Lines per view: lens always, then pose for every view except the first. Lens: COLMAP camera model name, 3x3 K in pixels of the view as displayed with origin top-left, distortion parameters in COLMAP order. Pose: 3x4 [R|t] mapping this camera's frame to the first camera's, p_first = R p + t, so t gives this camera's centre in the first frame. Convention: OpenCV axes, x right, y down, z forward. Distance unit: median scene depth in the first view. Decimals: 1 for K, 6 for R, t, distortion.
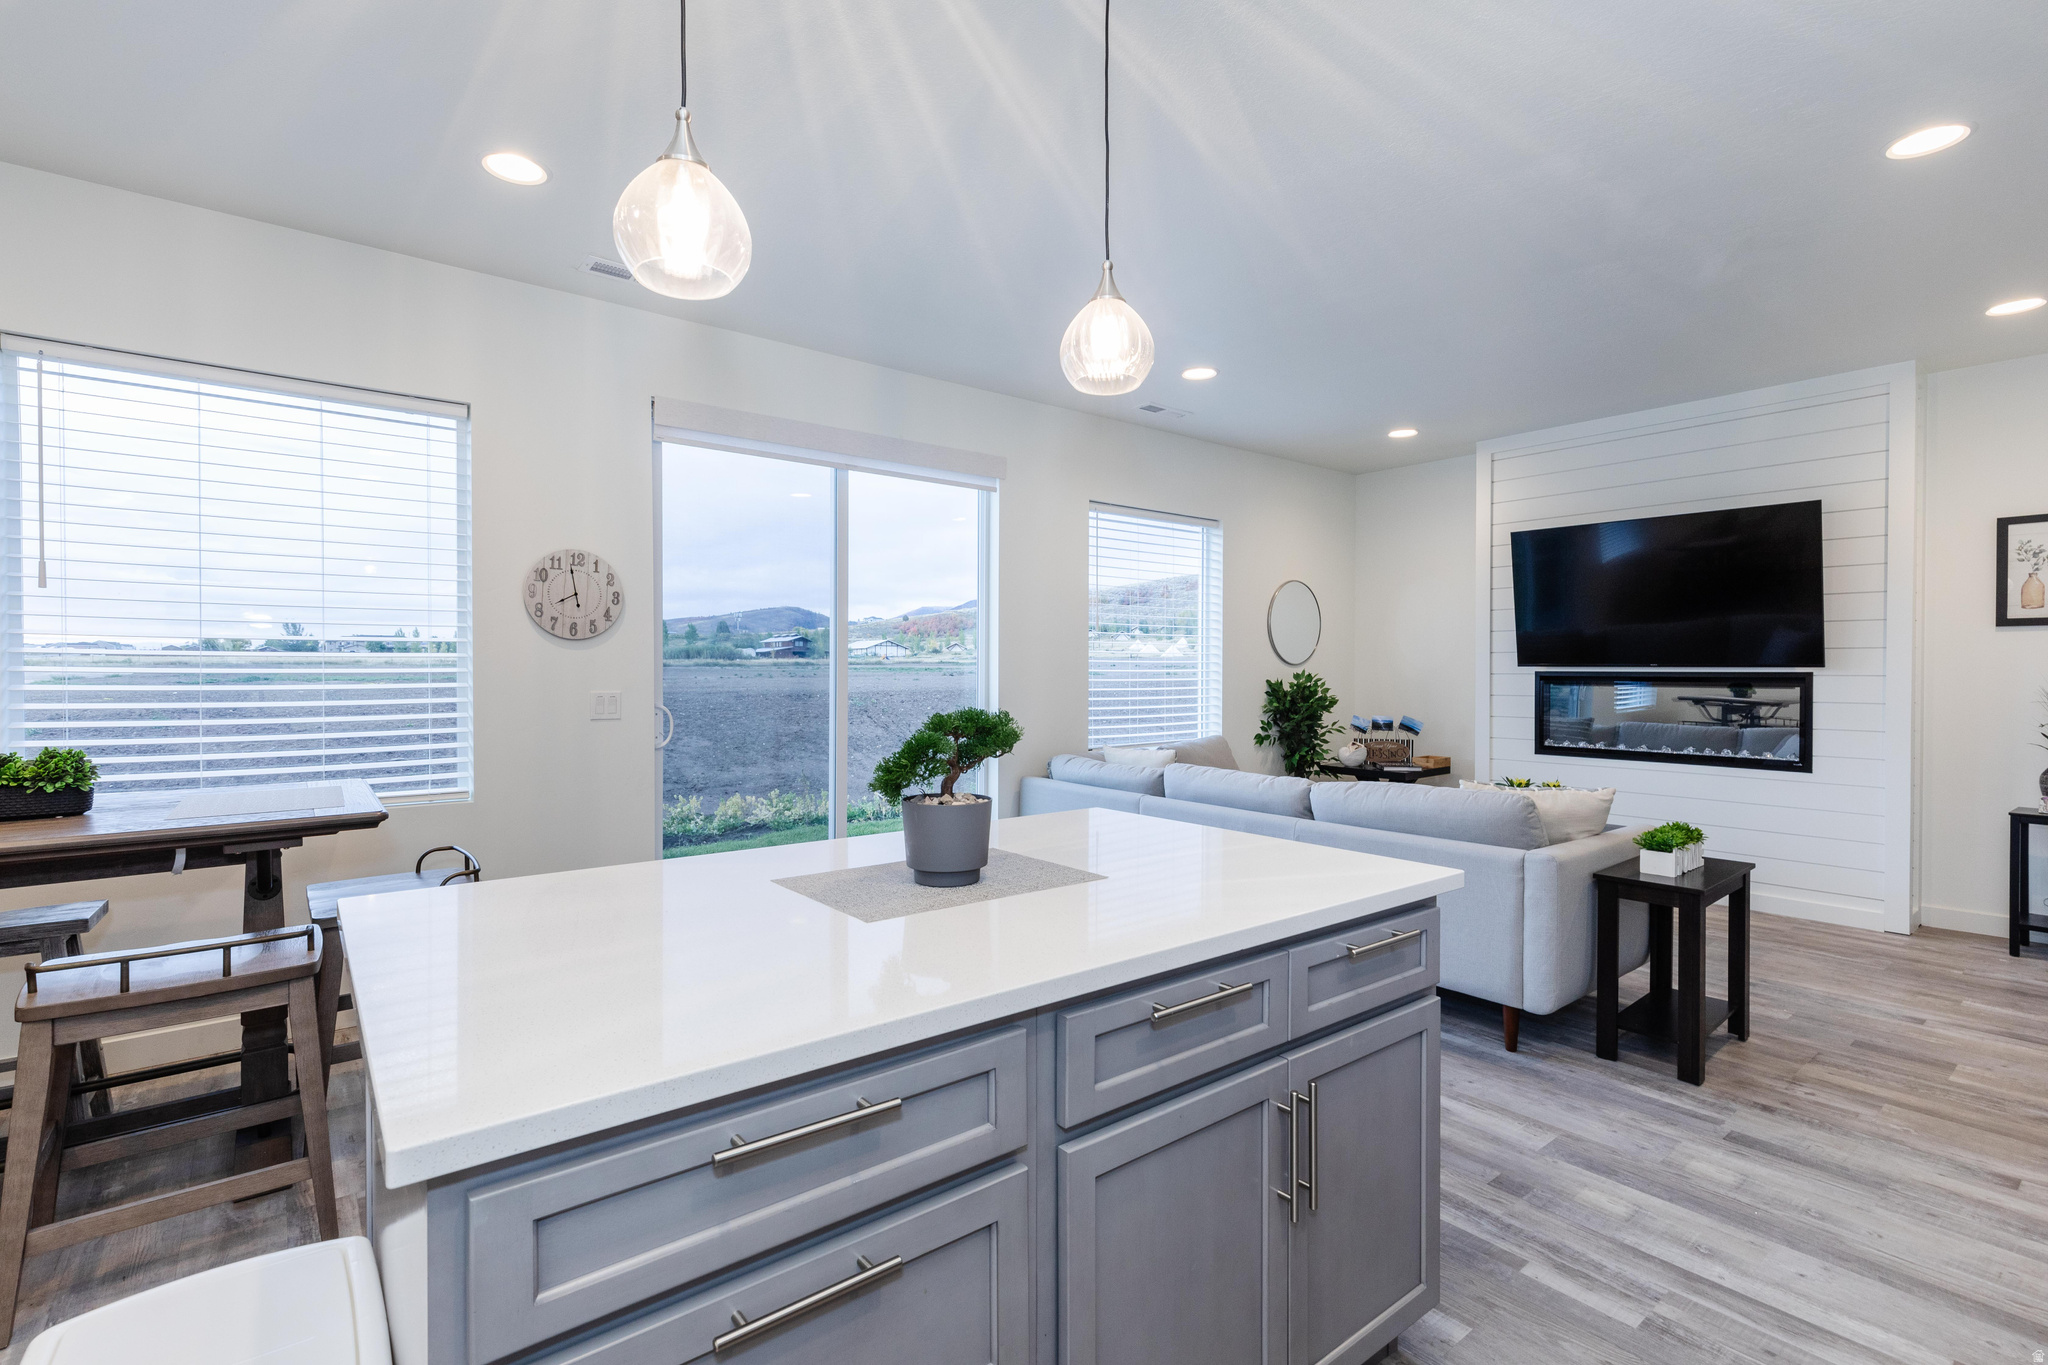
lens RADIAL K [[937.0, 0, 988.0], [0, 937.0, 667.3], [0, 0, 1]] dist [0.004622, -0.000210]
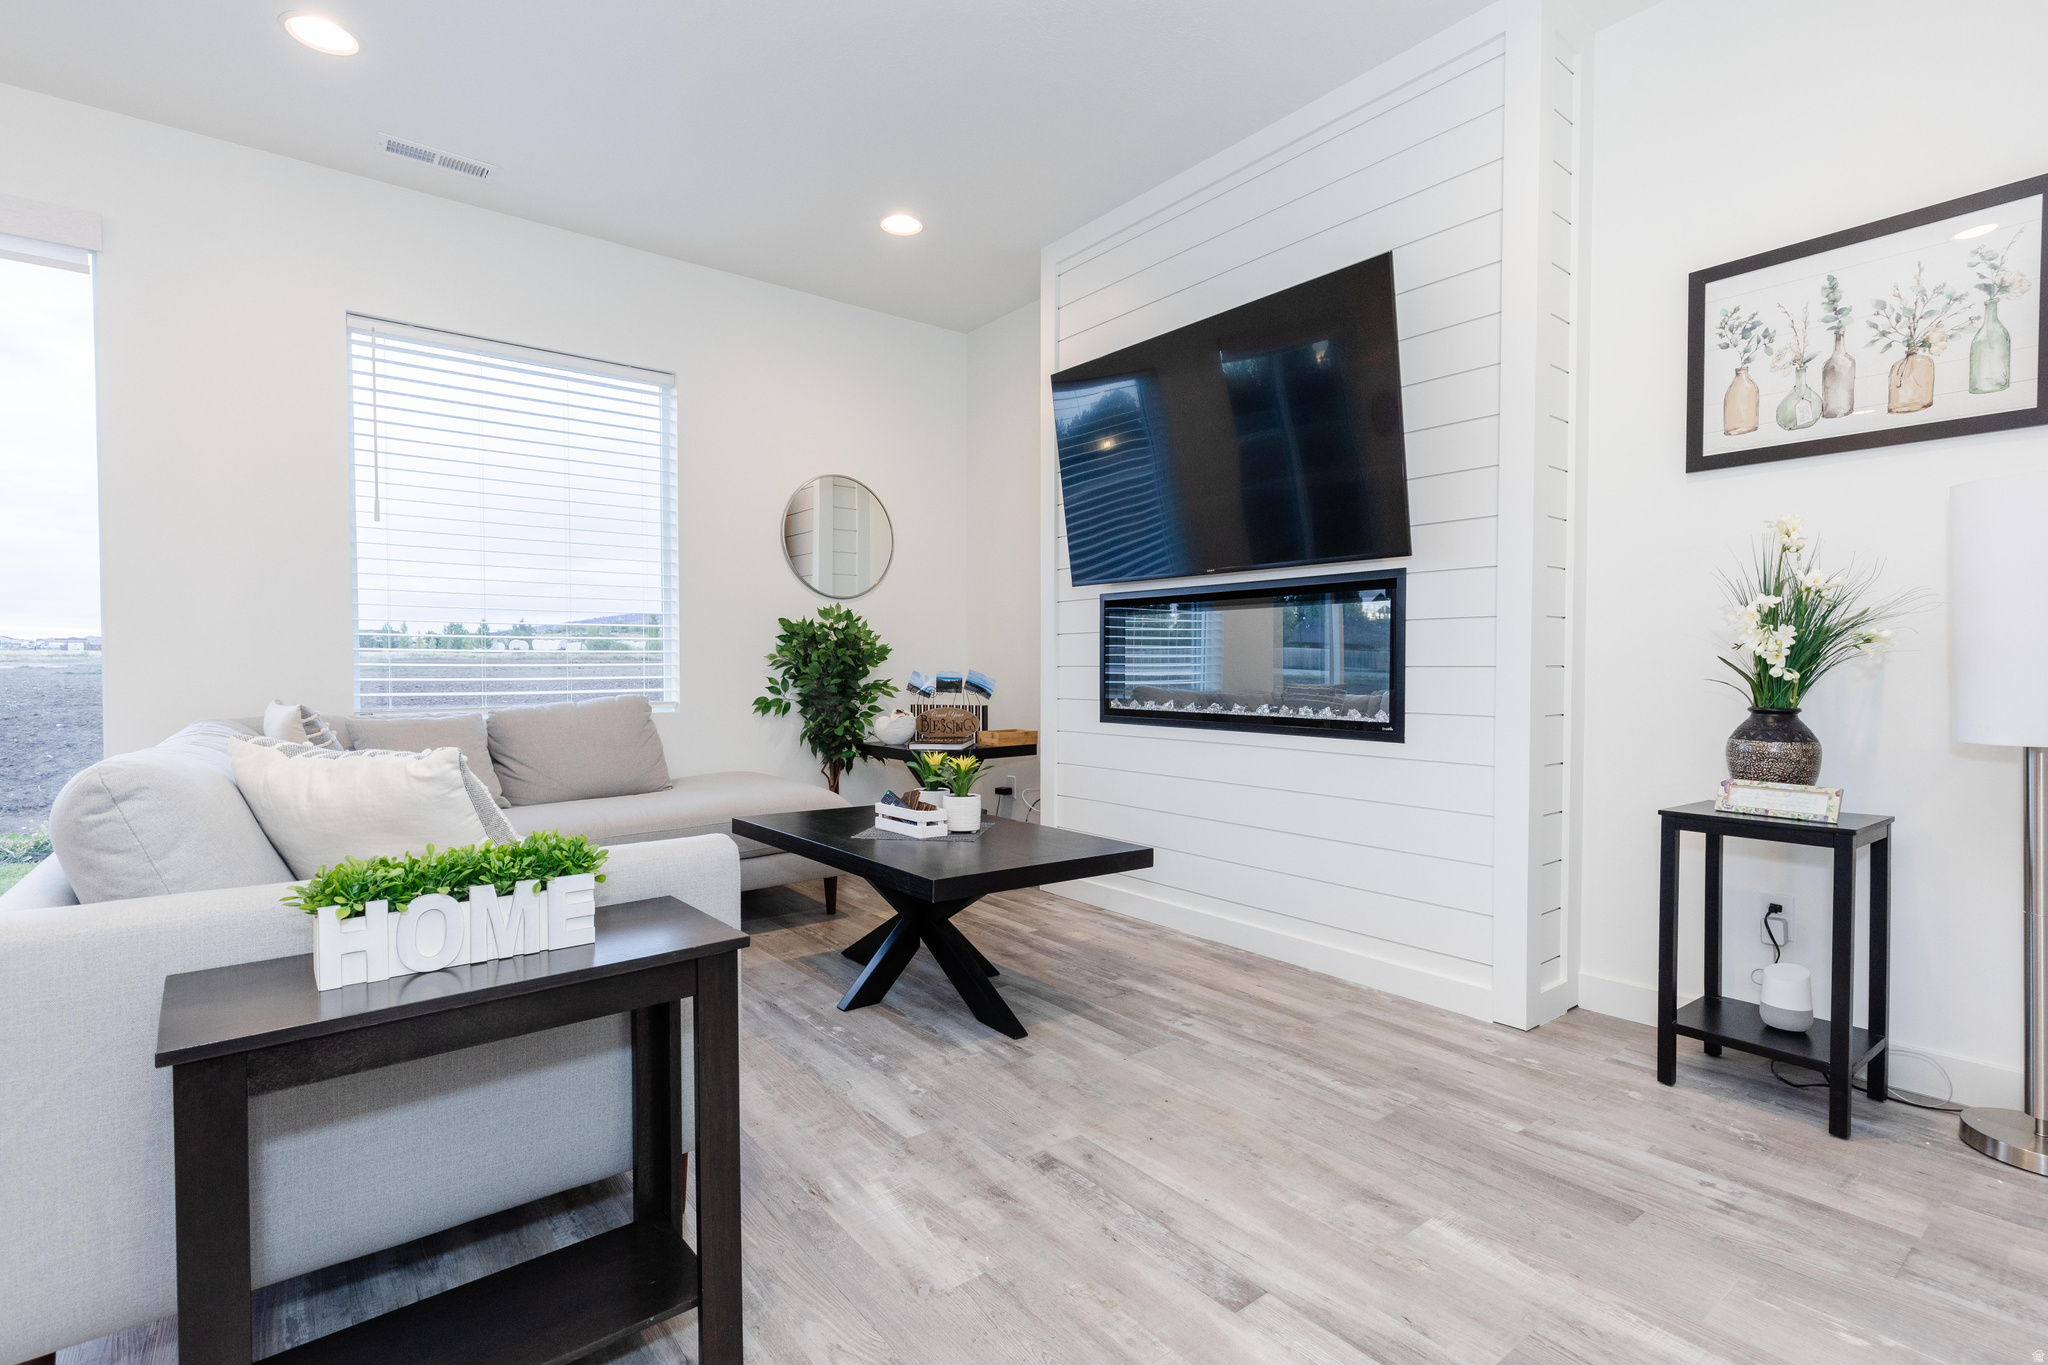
lens RADIAL K [[942.3, 0, 1033.7], [0, 942.3, 680.1], [0, 0, 1]] dist [0.008059, 0.000158]
pose [[0.999998, 0.001156, -0.001525, 0.538482], [-0.001137, 0.999920, 0.012636, 0.055314], [0.001539, -0.012635, 0.999919, 0.347291]]
